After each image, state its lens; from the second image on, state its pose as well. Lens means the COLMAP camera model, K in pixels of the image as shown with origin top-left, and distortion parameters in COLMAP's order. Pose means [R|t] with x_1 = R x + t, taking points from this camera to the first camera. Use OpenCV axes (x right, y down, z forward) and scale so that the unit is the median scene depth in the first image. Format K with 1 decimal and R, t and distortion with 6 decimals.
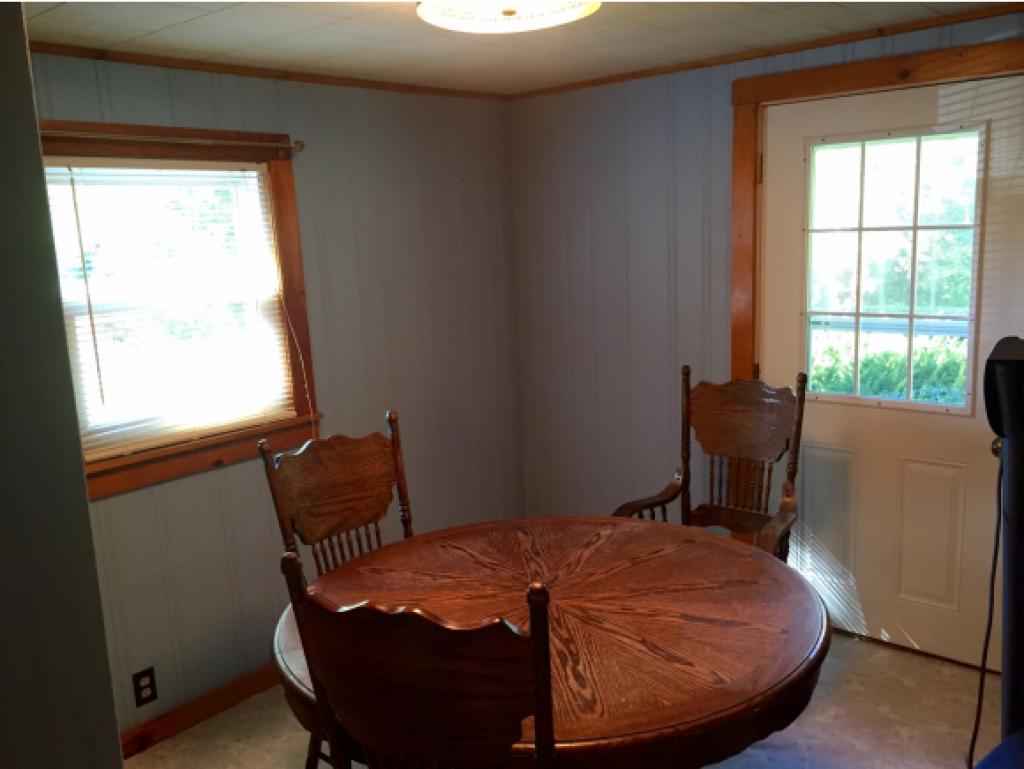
lens RADIAL K [[902.2, 0, 512.7], [0, 902.2, 377.6], [0, 0, 1]] dist [0.127048, -0.196758]
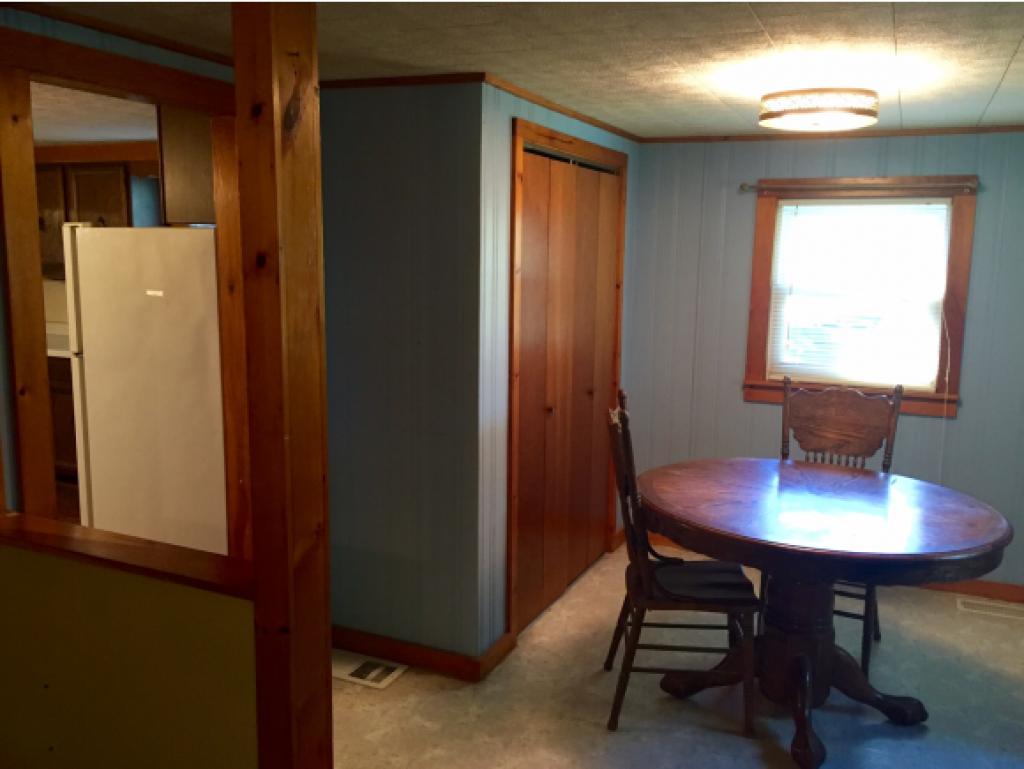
lens RADIAL K [[902.2, 0, 512.7], [0, 902.2, 377.6], [0, 0, 1]] dist [0.127048, -0.196758]
pose [[0.290669, 0.186485, -0.938475, 0.837933], [-0.188739, 0.972727, 0.134834, -0.042005], [0.938024, 0.137934, 0.317939, 0.018306]]
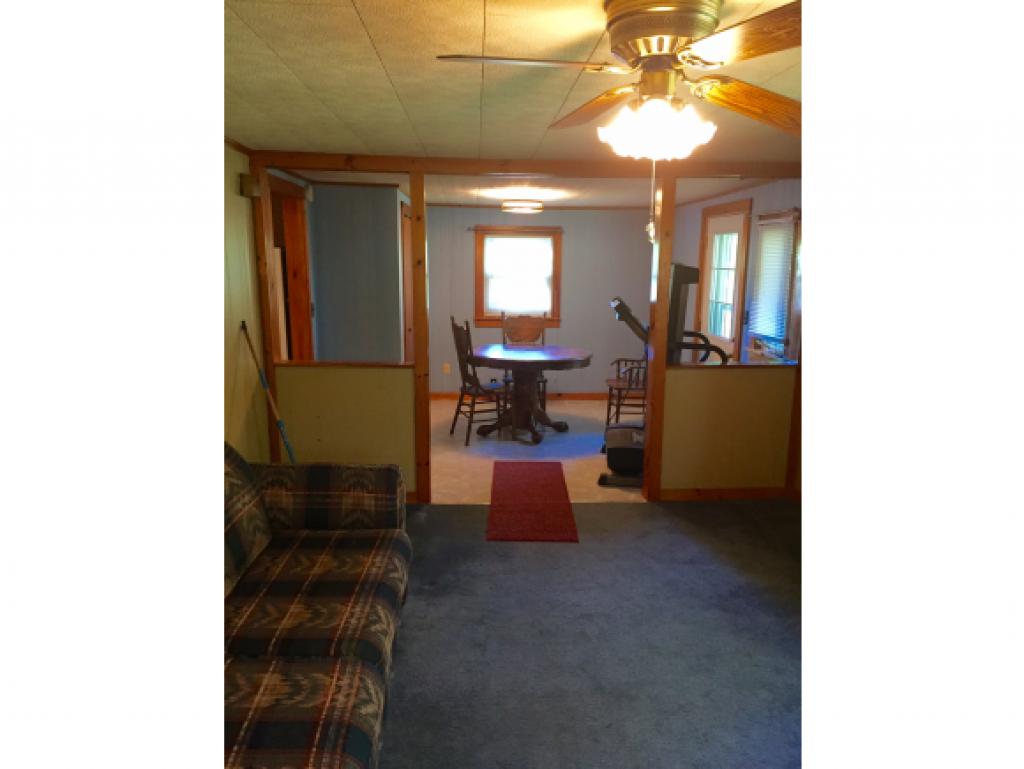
lens RADIAL K [[866.7, 0, 513.2], [0, 866.7, 393.4], [0, 0, 1]] dist [0.240604, -0.000399]
pose [[0.720739, 0.158757, -0.674783, 1.782016], [-0.157510, 0.985466, 0.063615, 0.135824], [0.675075, 0.060436, 0.735269, -1.309412]]
